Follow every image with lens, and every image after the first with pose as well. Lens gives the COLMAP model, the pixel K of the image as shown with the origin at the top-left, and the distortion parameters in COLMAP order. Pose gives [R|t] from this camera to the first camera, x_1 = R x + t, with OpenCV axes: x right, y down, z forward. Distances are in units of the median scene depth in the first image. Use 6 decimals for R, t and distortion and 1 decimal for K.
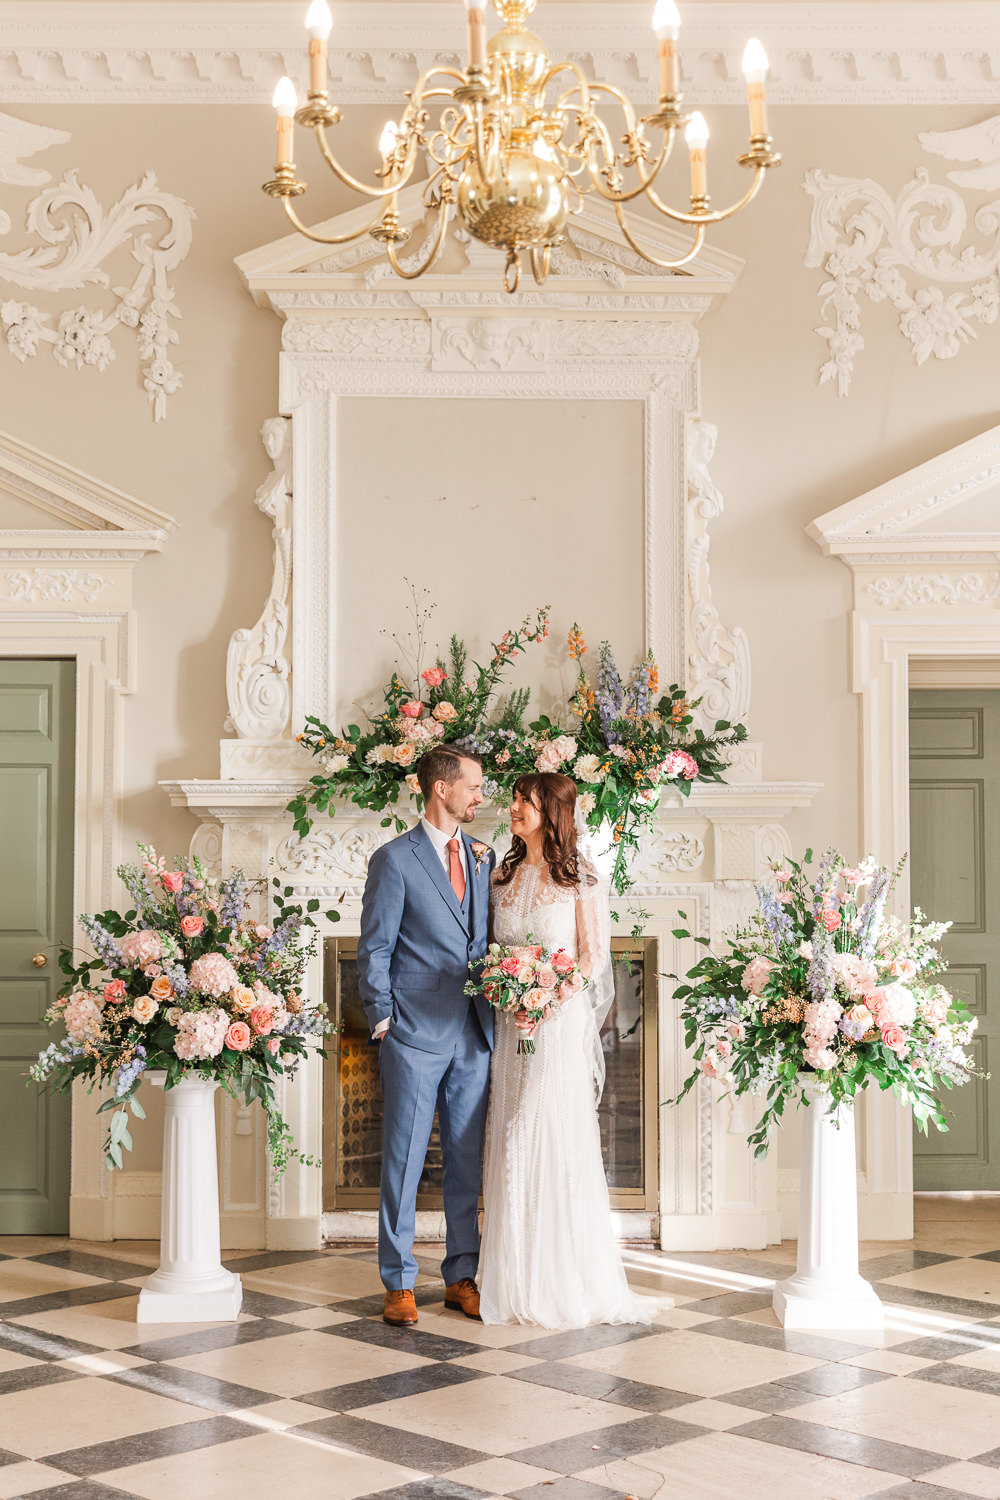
lens RADIAL K [[3297.6, 0, 461.3], [0, 3297.6, 699.0], [0, 0, 1]] dist [0.101754, 0.000000]
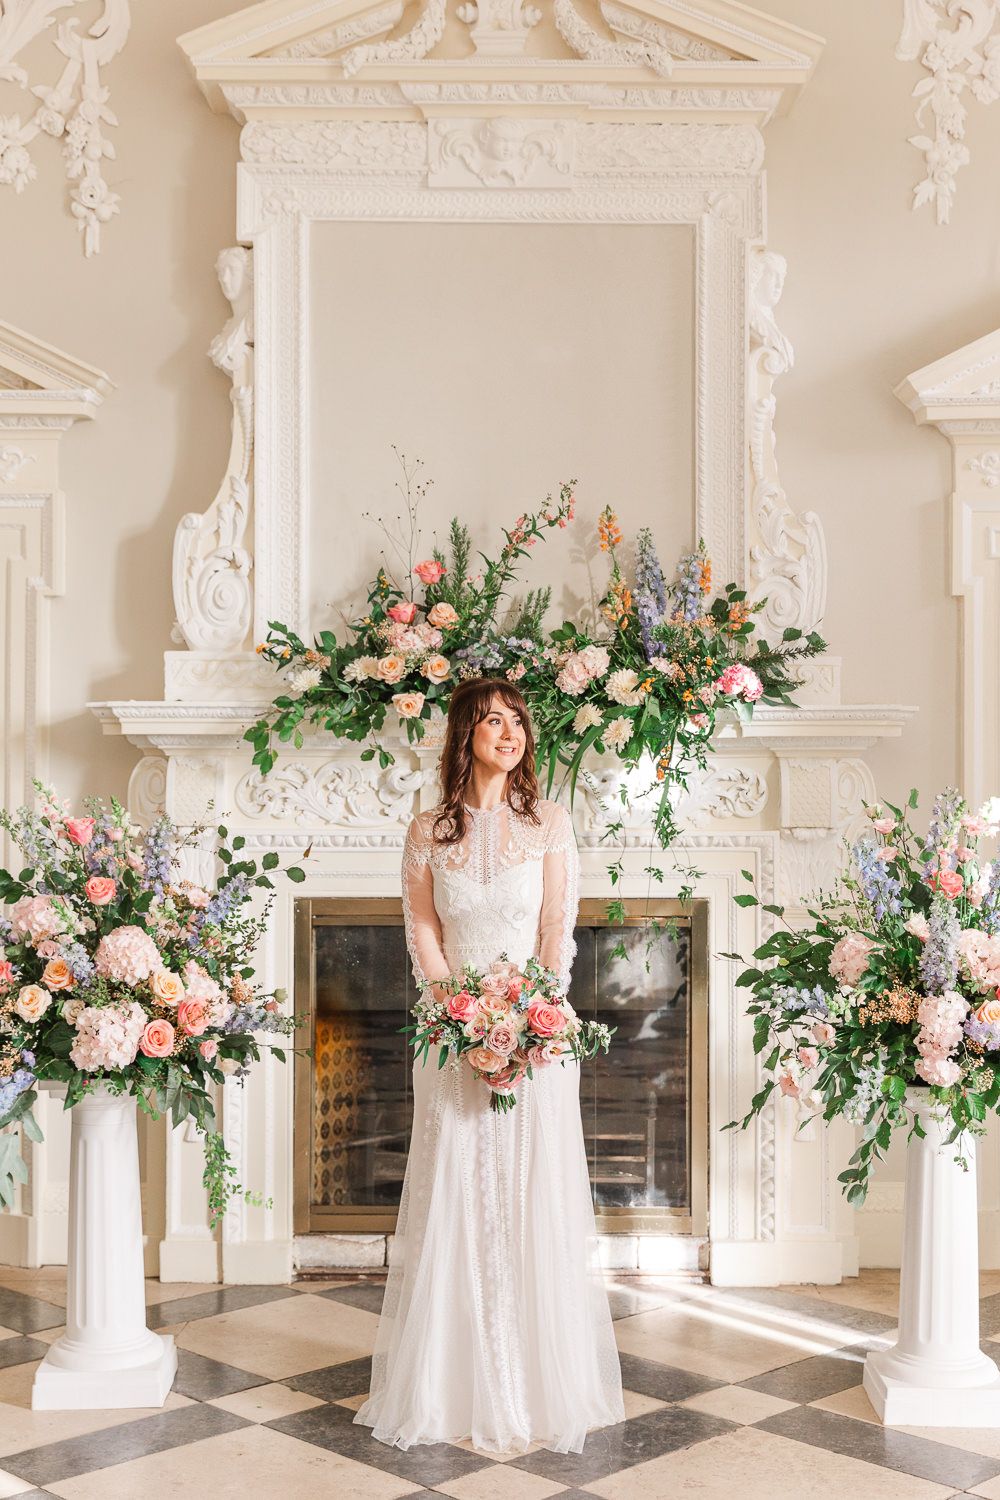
lens RADIAL K [[1965.5, 0, 528.7], [0, 1965.5, 732.5], [0, 0, 1]] dist [-0.007048, 0.000000]
pose [[0.999998, 0.001890, -0.000721, 0.015850], [-0.001876, 0.999834, 0.018099, 0.023295], [0.000755, -0.018097, 0.999836, 0.524356]]
